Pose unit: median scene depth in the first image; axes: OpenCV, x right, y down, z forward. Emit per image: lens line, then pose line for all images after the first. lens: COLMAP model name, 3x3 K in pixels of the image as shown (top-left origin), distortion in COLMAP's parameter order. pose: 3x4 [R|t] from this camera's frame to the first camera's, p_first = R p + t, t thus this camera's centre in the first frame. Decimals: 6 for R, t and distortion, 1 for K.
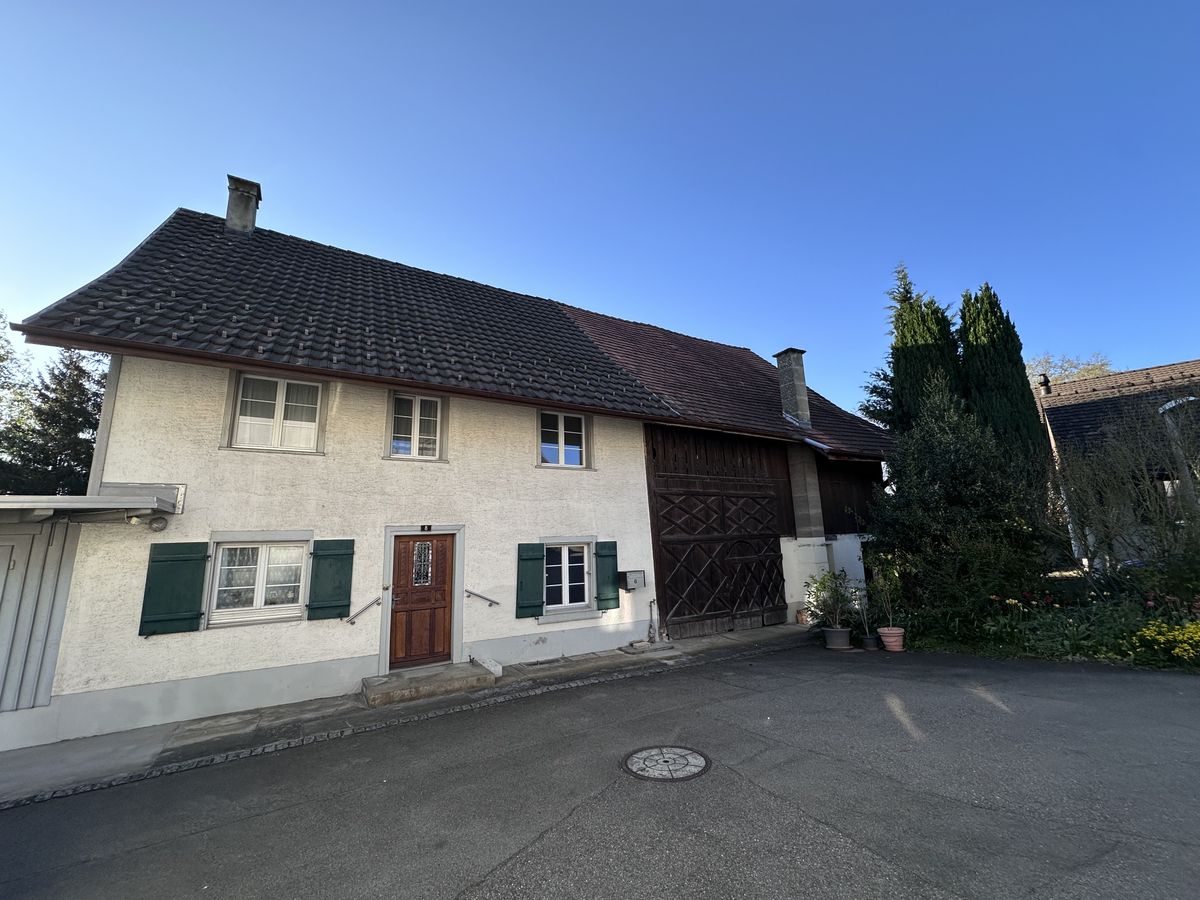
lens RADIAL K [[475.3, 0, 605.4], [0, 475.3, 445.4], [0, 0, 1]] dist [-0.002633, -0.001127]
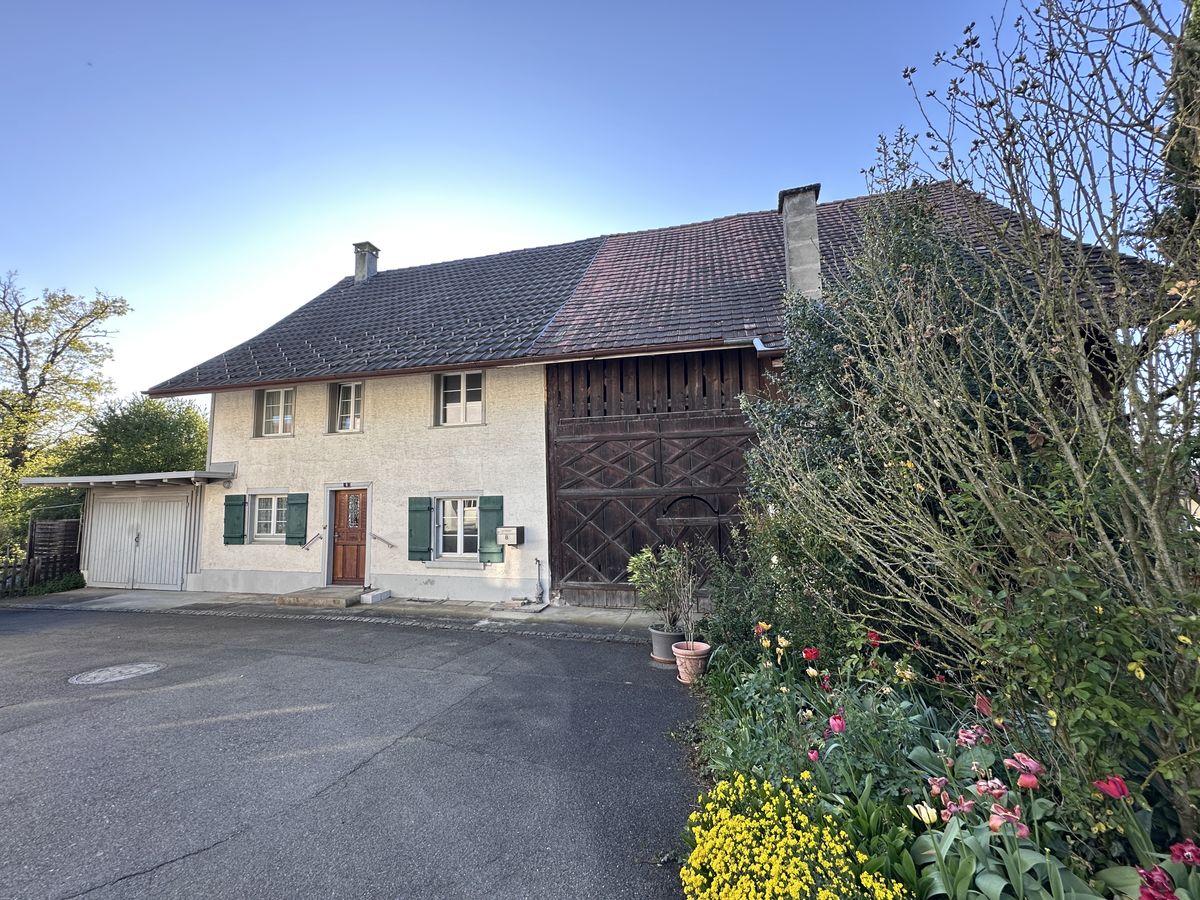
lens RADIAL K [[475.3, 0, 604.6], [0, 475.3, 454.7], [0, 0, 1]] dist [-0.002633, -0.001127]
pose [[0.705867, -0.045989, -0.706850, 1.006299], [0.138328, 0.987627, 0.073878, 0.089369], [0.694707, -0.149925, 0.703495, 0.559079]]
